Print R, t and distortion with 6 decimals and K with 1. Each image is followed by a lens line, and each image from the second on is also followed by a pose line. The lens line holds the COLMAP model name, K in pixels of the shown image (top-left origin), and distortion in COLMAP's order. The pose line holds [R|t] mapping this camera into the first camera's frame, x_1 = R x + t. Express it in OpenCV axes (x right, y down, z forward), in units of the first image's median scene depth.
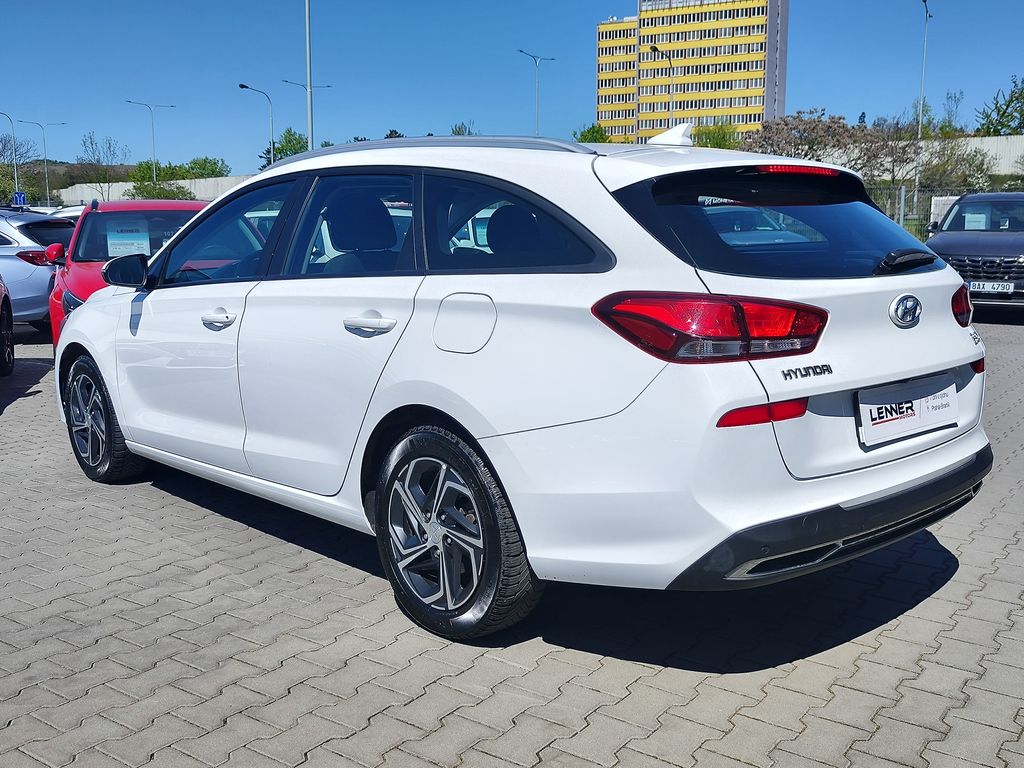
lens RADIAL K [[1037.2, 0, 512.0], [0, 1037.2, 384.0], [0, 0, 1]] dist [0.008483, -0.018504]
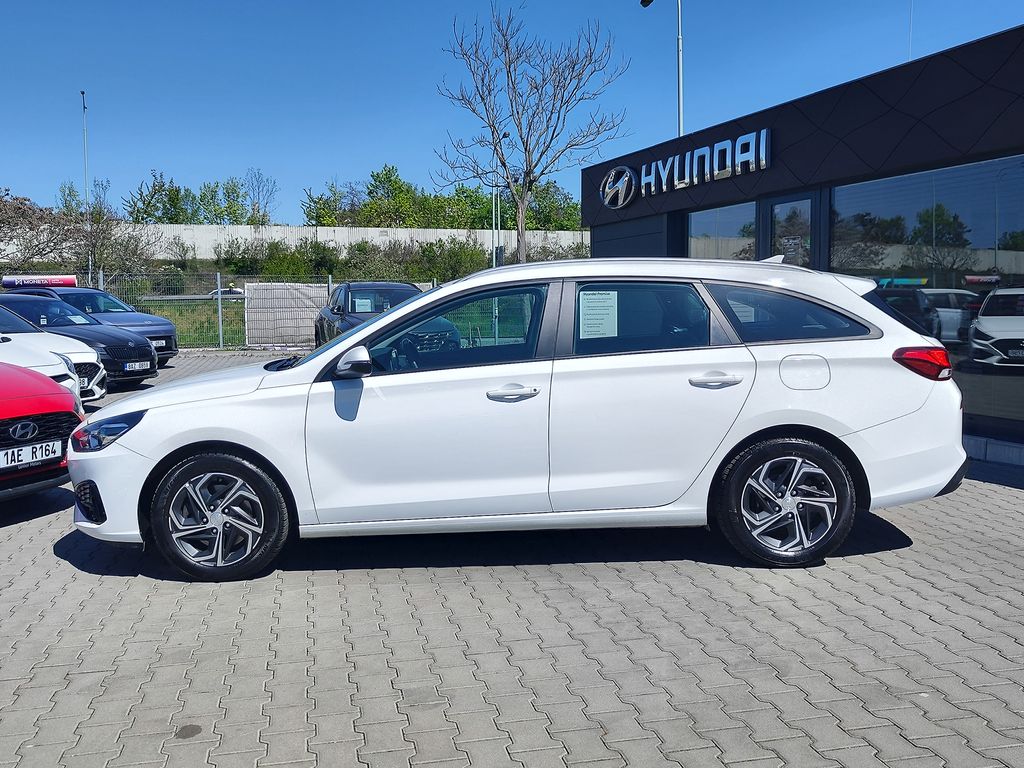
lens RADIAL K [[1037.2, 0, 512.0], [0, 1037.2, 384.0], [0, 0, 1]] dist [0.008483, -0.018504]
pose [[0.663192, -0.062683, 0.745820, -1.503598], [0.118830, 0.992666, -0.022236, -0.055902], [-0.738956, 0.103373, 0.665776, 0.210393]]
